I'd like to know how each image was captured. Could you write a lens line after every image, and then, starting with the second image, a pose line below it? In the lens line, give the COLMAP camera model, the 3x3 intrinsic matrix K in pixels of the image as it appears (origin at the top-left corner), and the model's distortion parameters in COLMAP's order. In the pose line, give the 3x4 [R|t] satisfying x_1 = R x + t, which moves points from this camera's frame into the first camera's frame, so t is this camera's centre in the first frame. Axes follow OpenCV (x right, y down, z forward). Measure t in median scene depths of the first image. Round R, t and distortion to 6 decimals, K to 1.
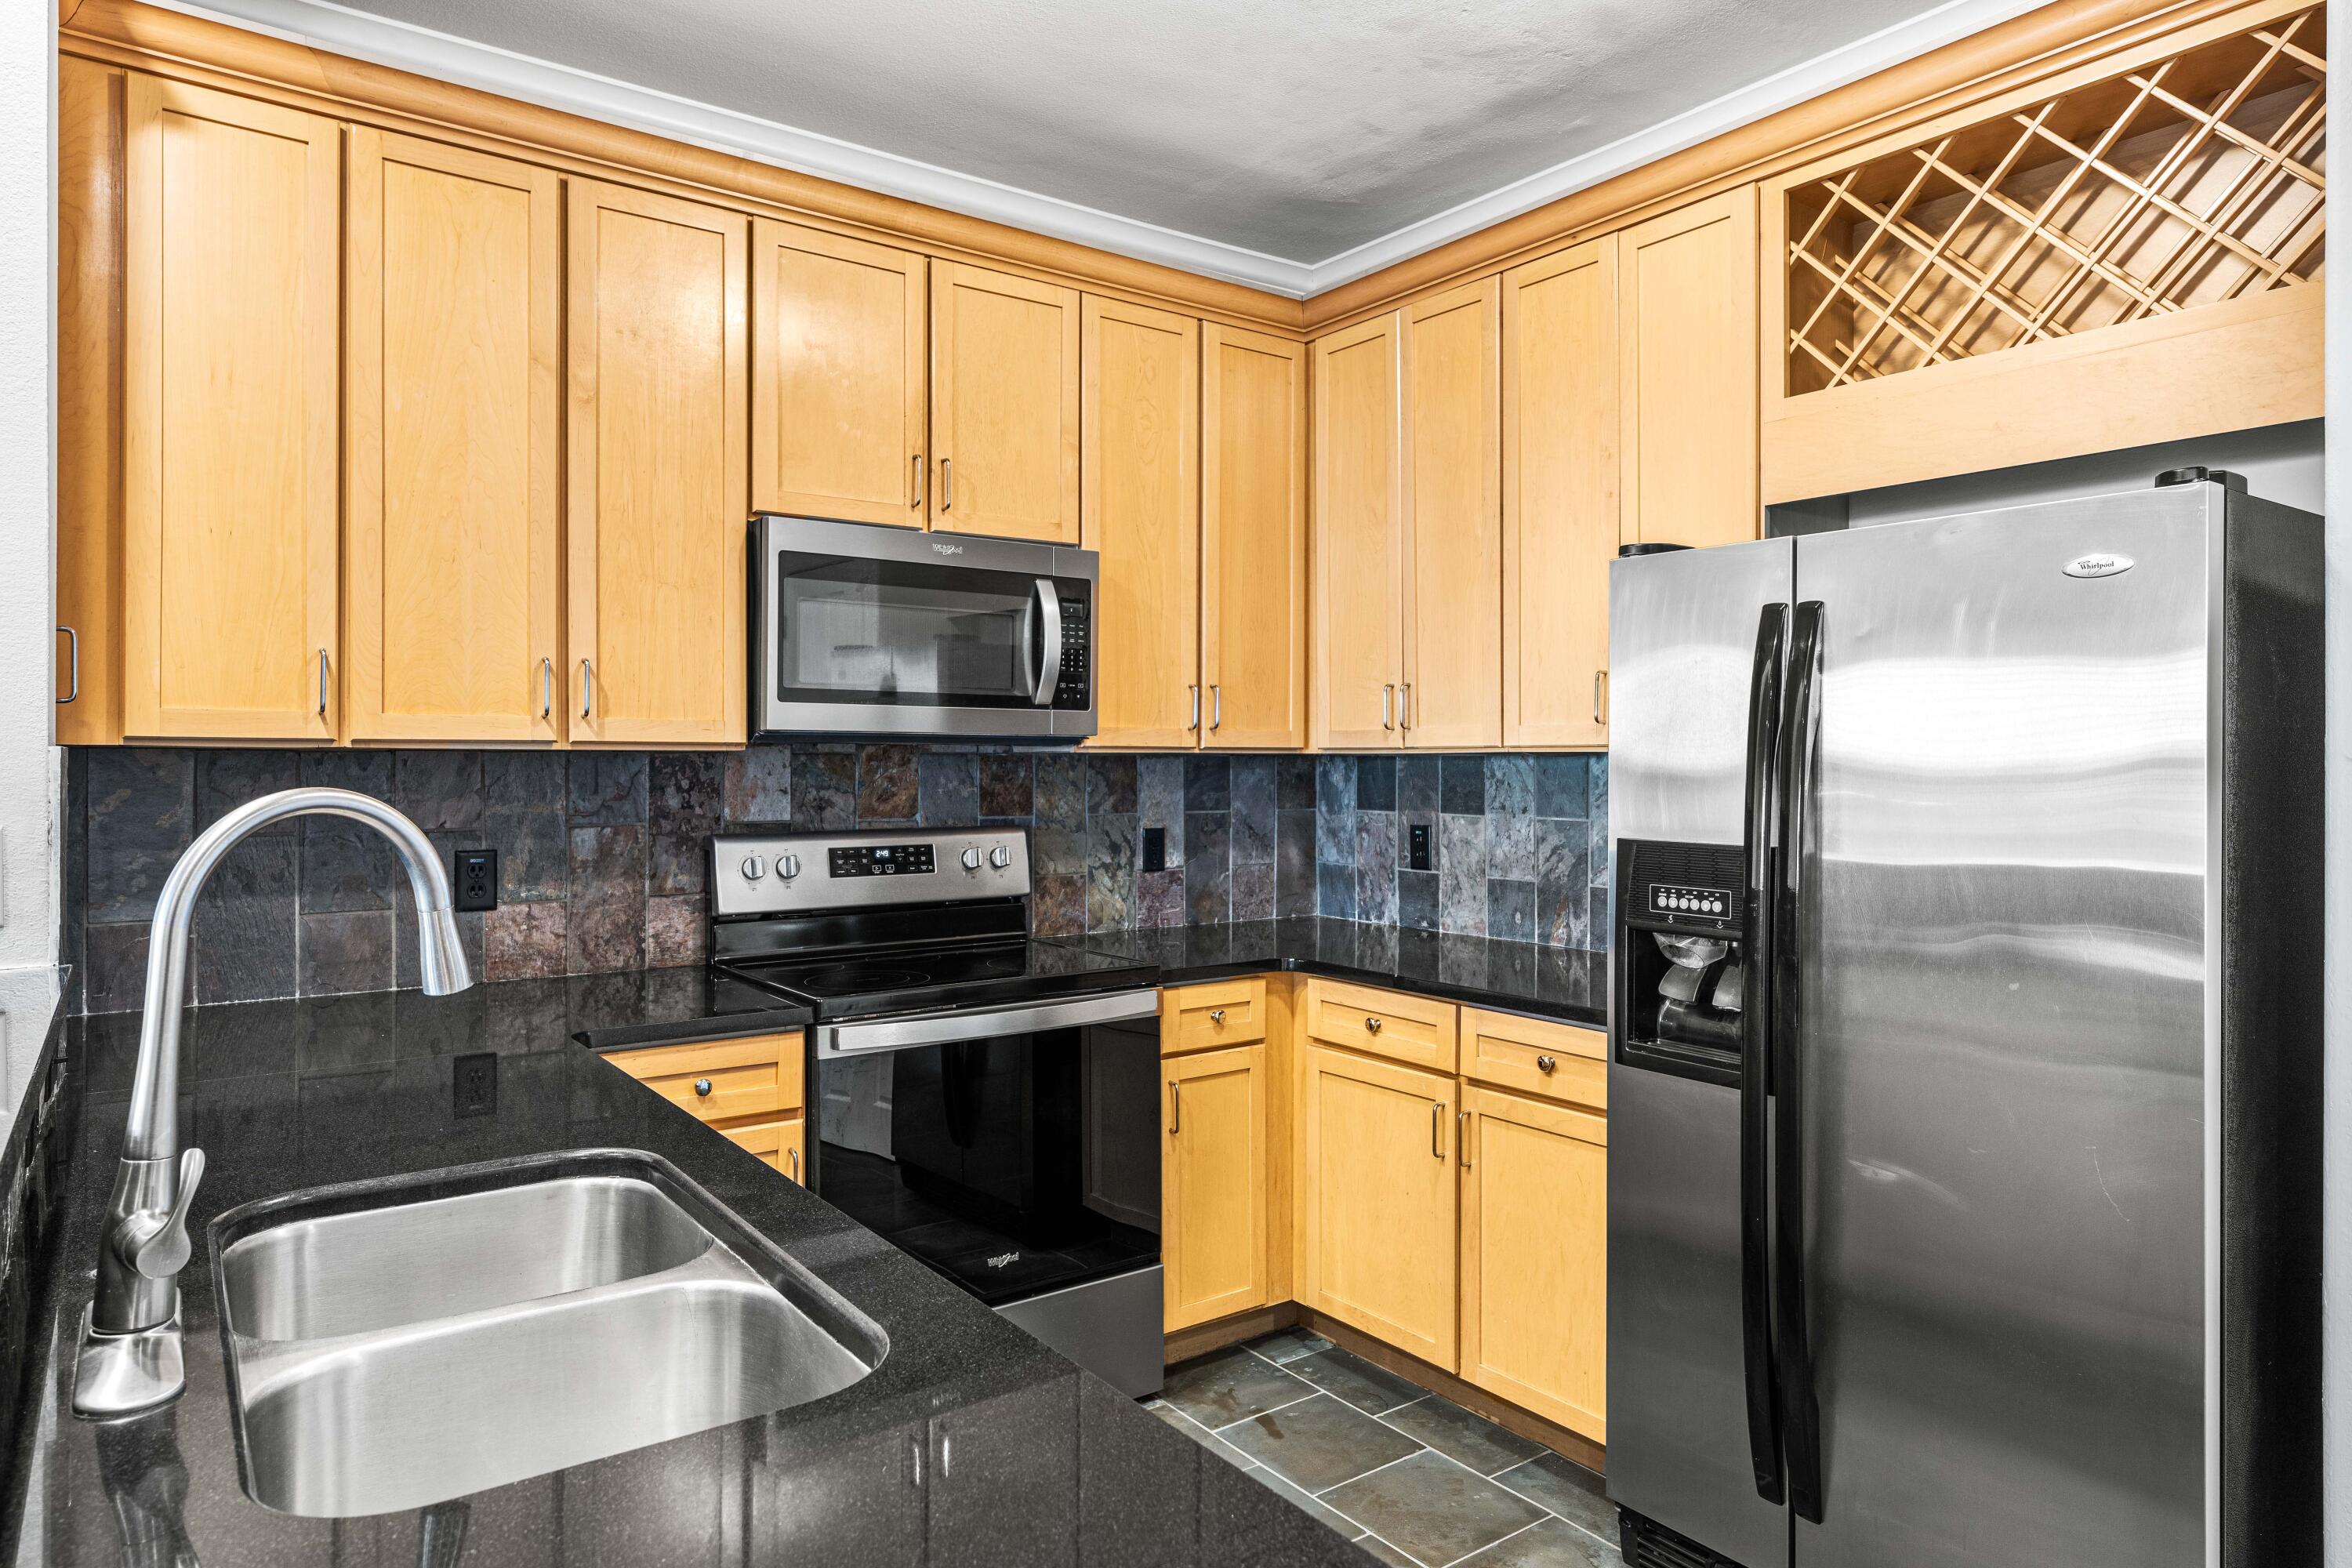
lens RADIAL K [[1410.9, 0, 1179.5], [0, 1410.9, 756.2], [0, 0, 1]] dist [0.003209, 0.000429]
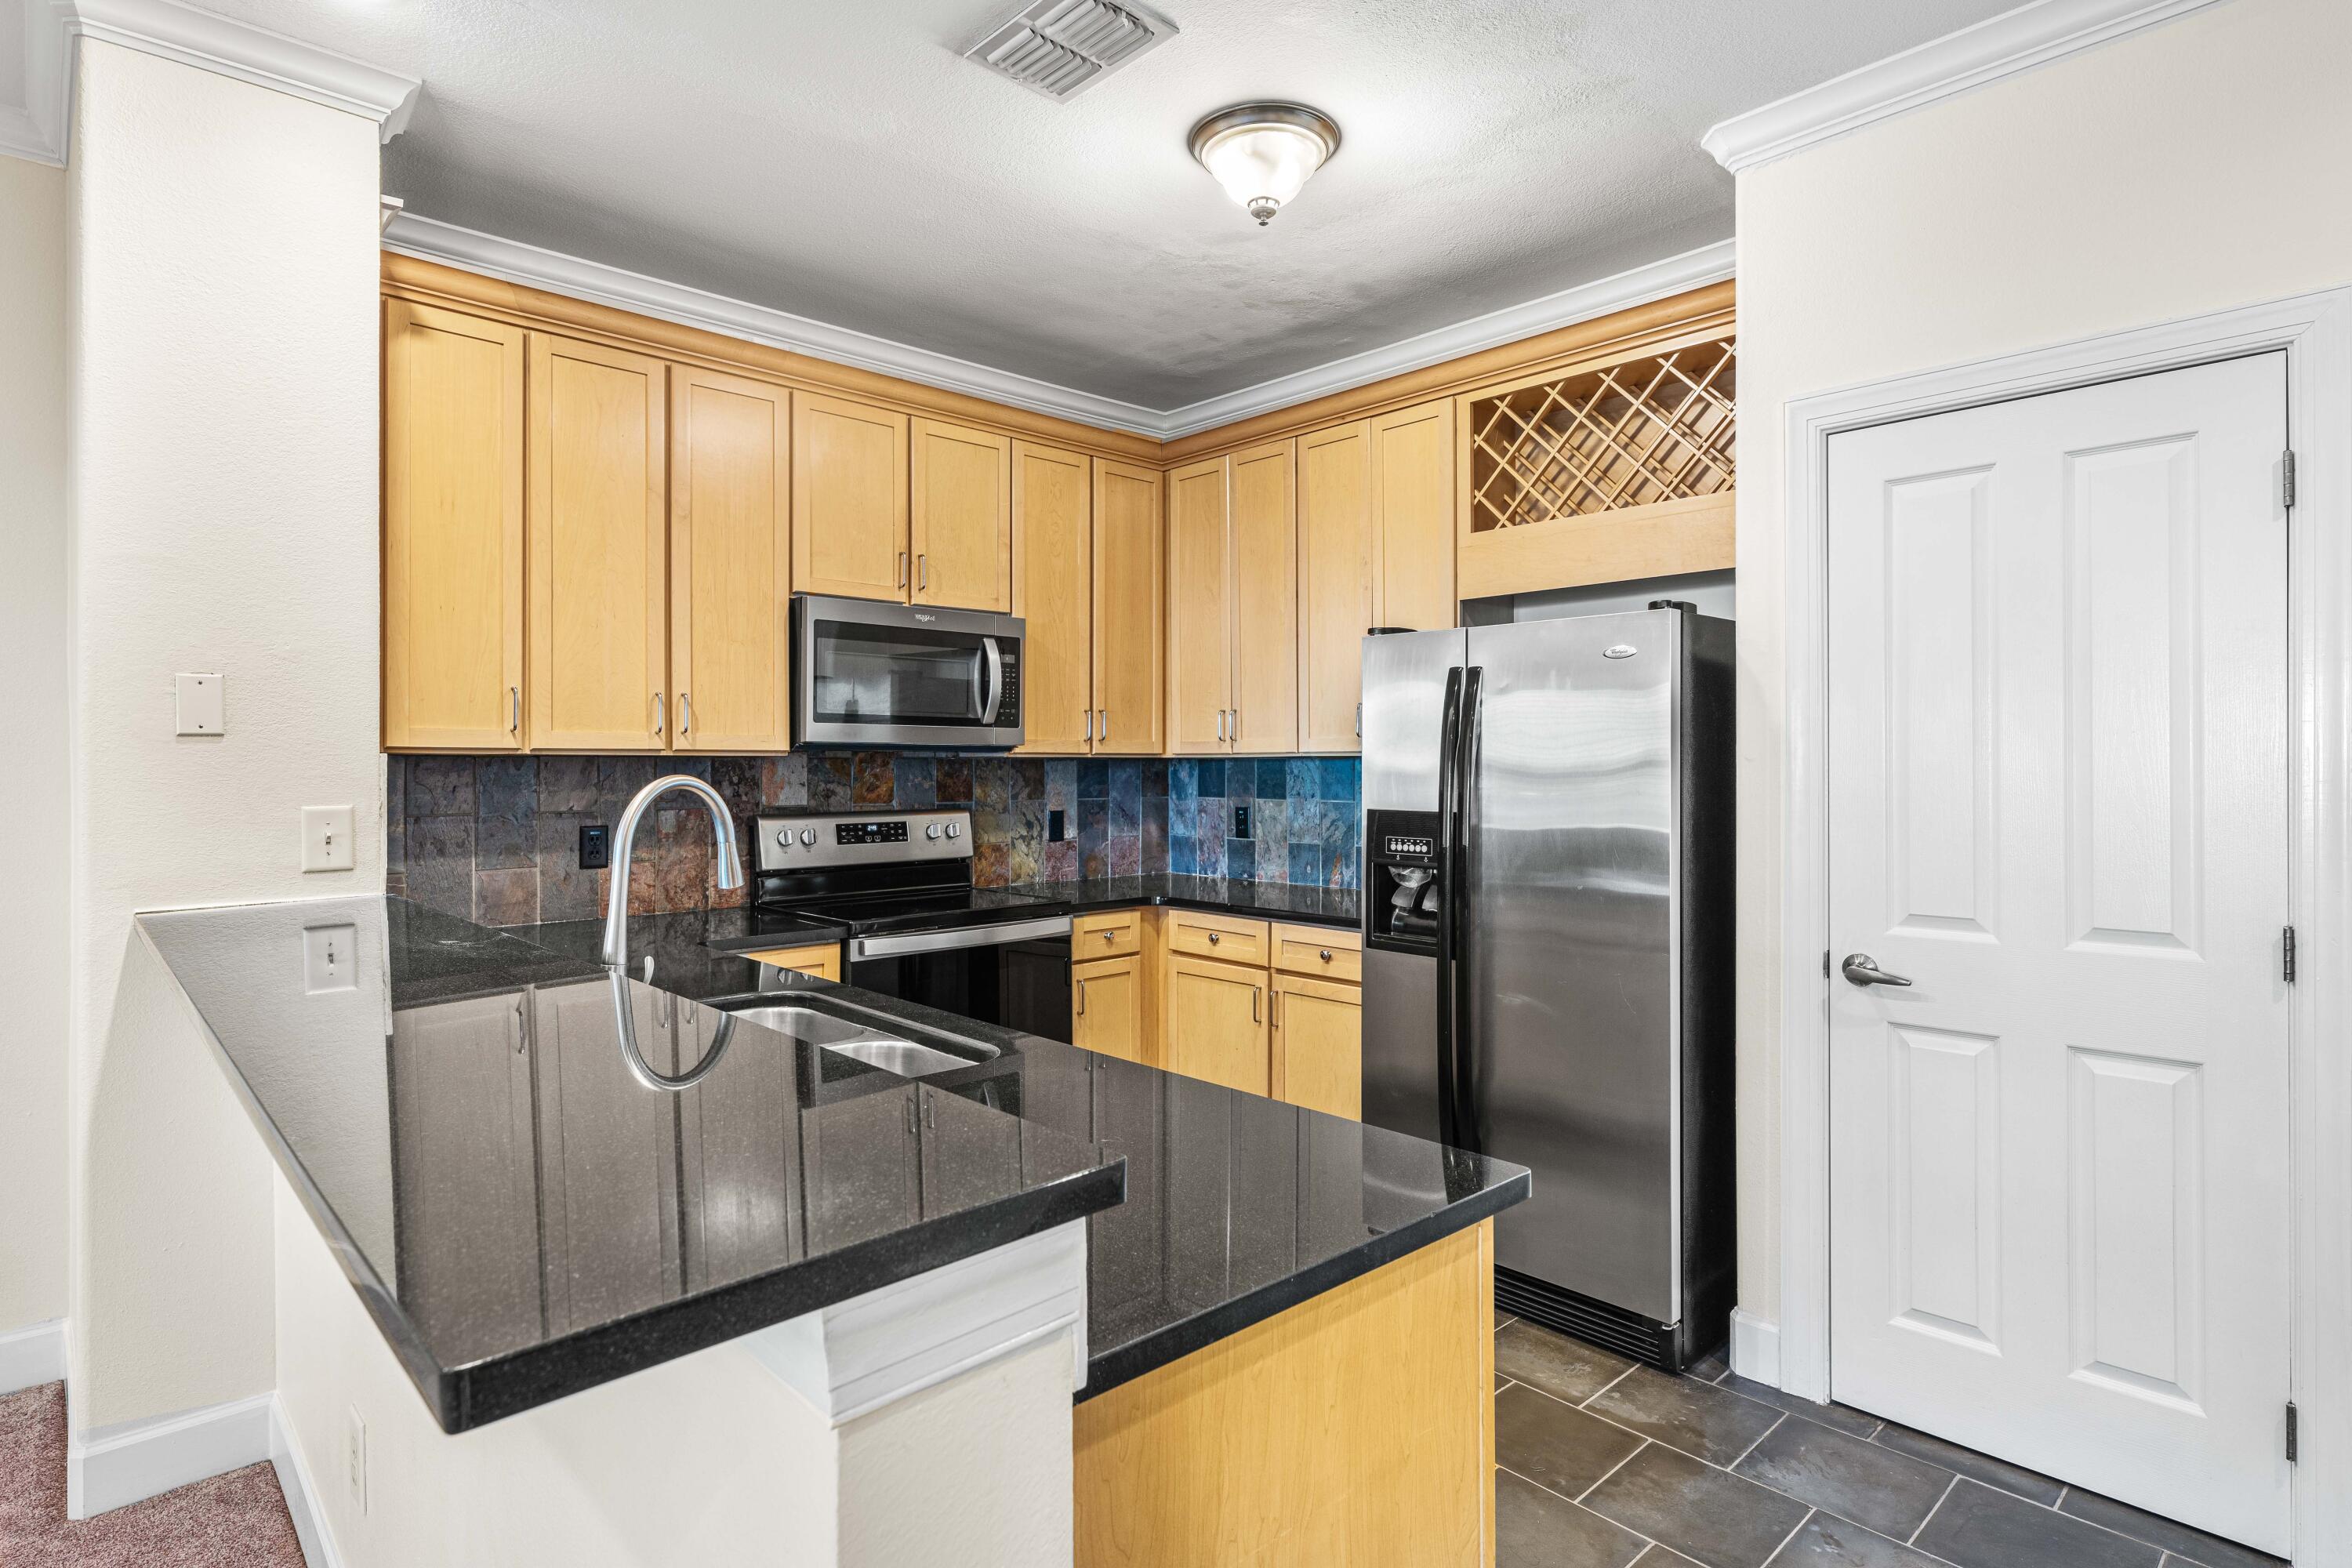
lens RADIAL K [[1199.6, 0, 1180.2], [0, 1199.6, 754.6], [0, 0, 1]] dist [-0.000904, -0.000170]
pose [[0.992076, -0.001228, 0.125637, -0.056993], [0.001880, 0.999985, -0.005073, 0.001599], [-0.125629, 0.005269, 0.992063, -0.256088]]
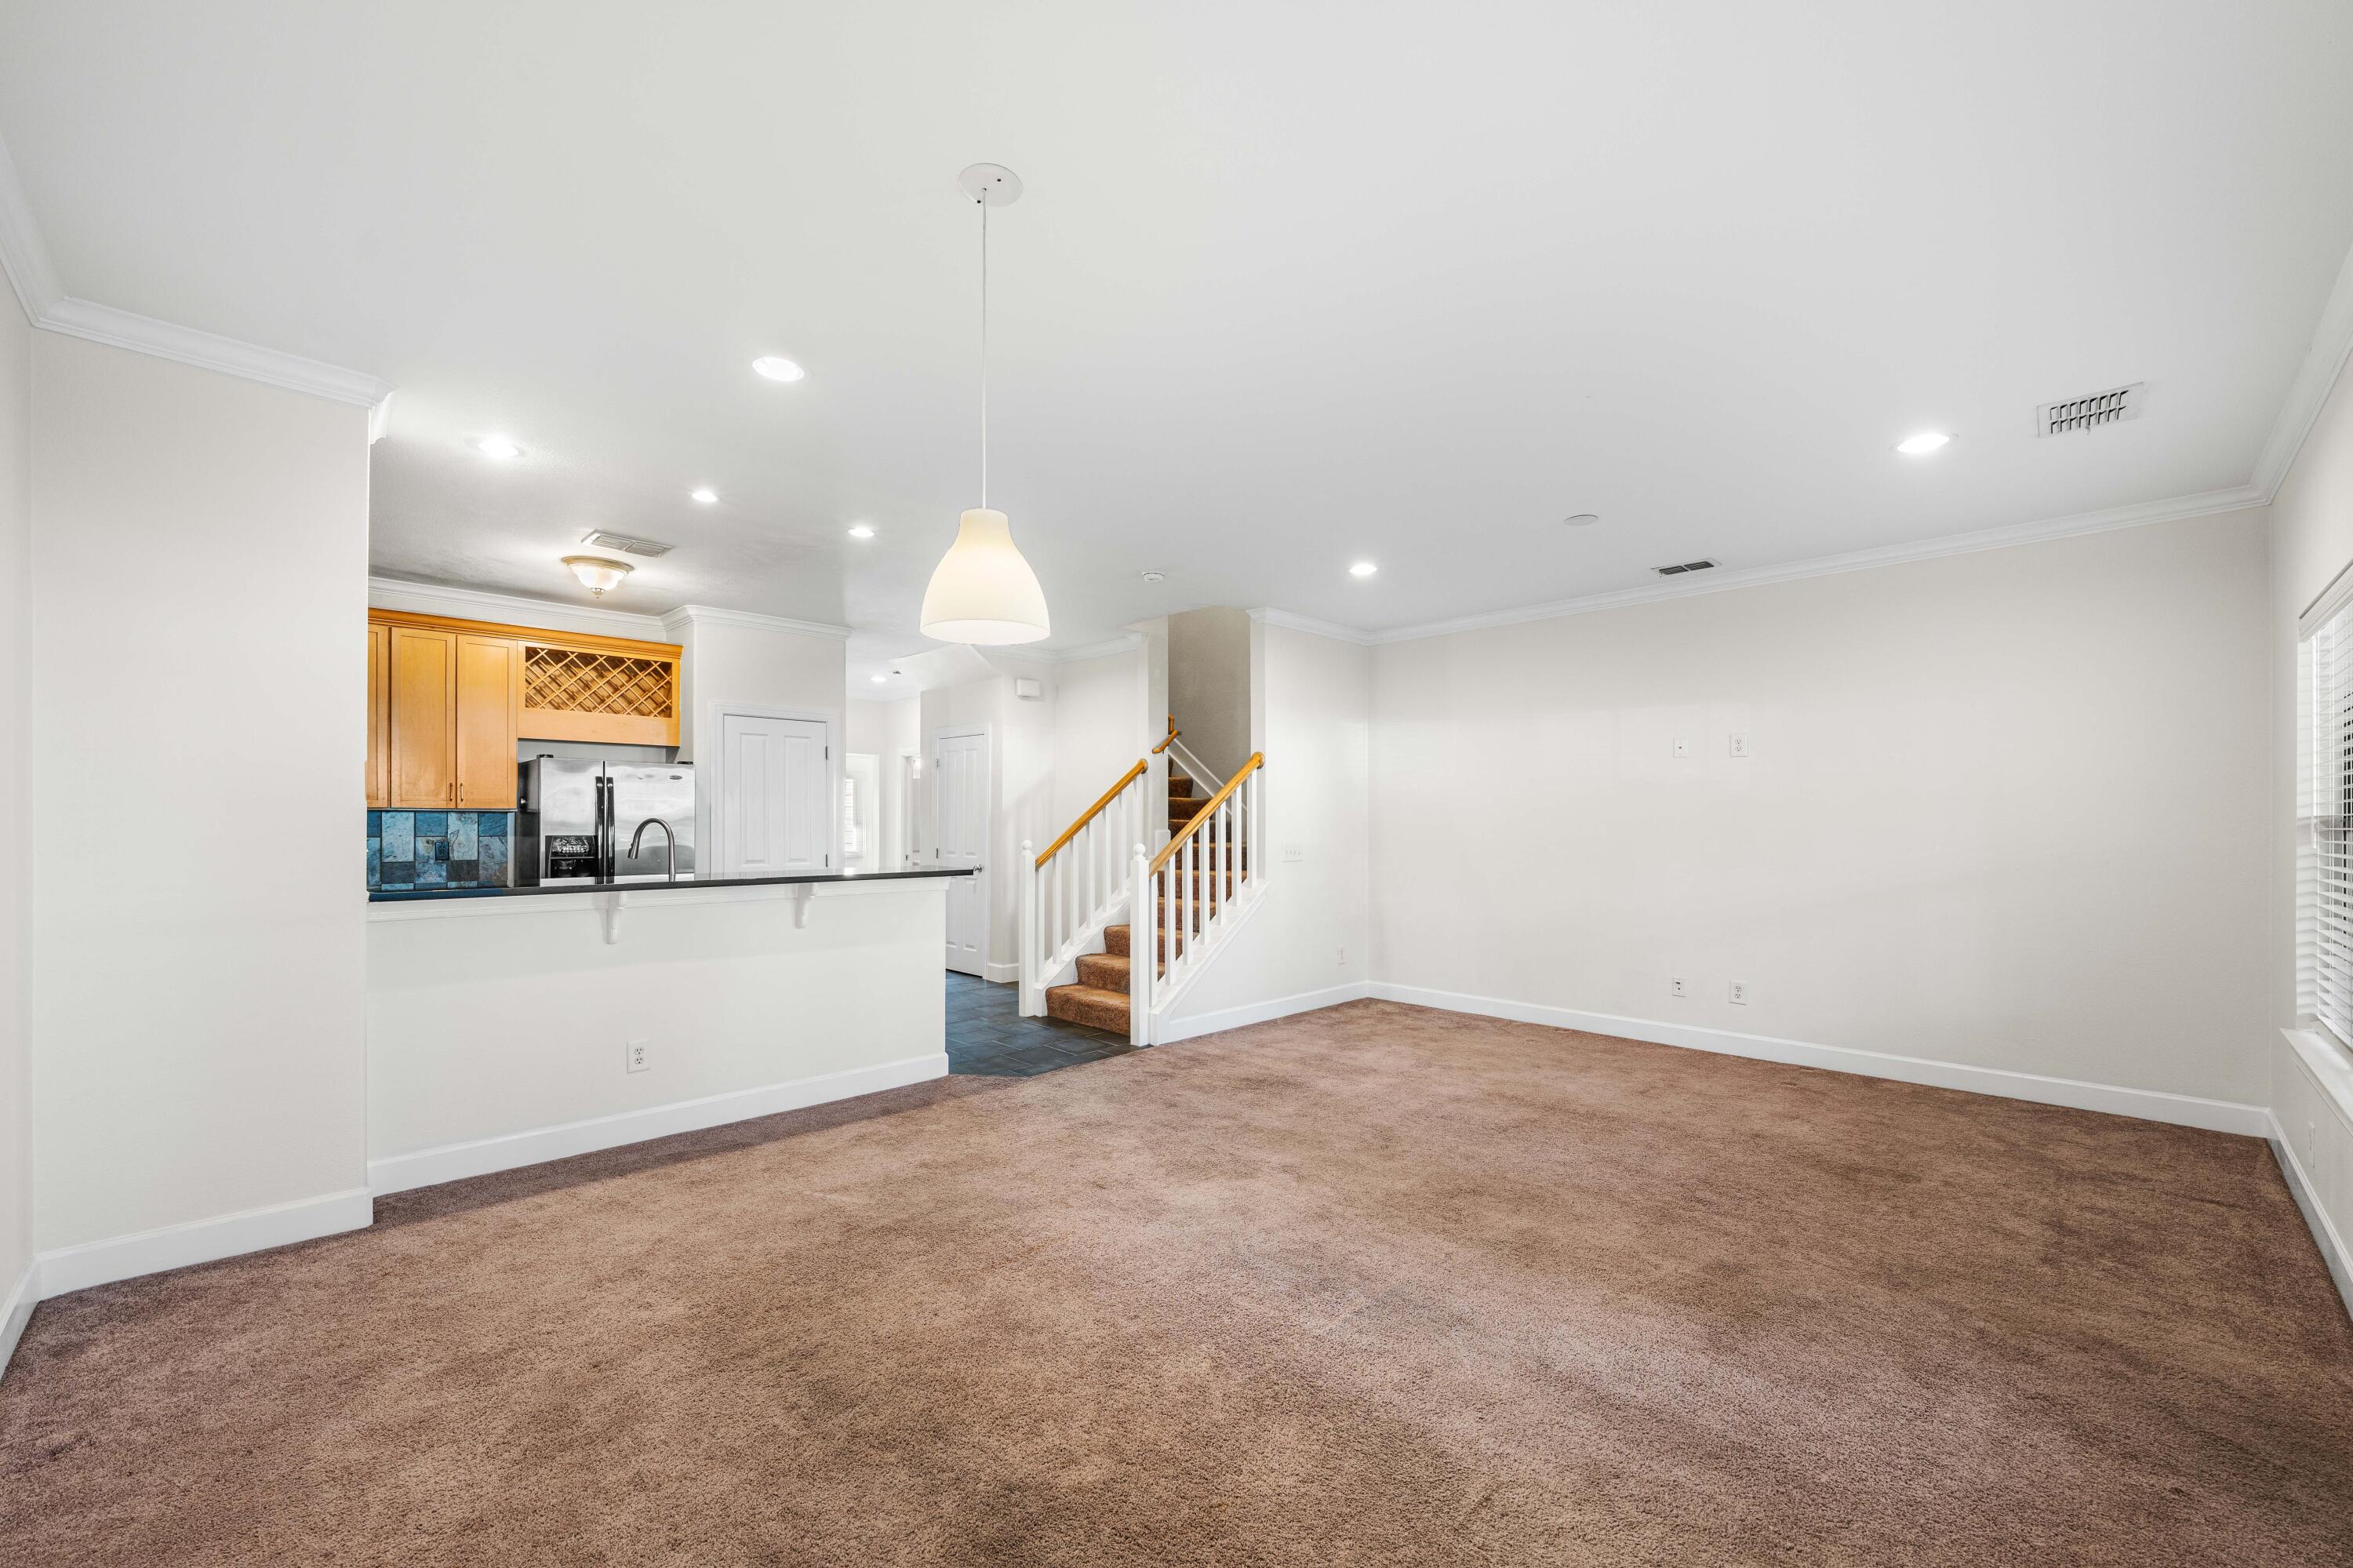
lens RADIAL K [[935.9, 0, 1181.7], [0, 935.9, 809.9], [0, 0, 1]] dist [0.001805, -0.000008]
pose [[-0.153284, 0.018646, 0.988006, -1.723673], [0.005918, 0.999821, -0.017951, 0.031295], [-0.988165, 0.003095, -0.153367, -0.168079]]
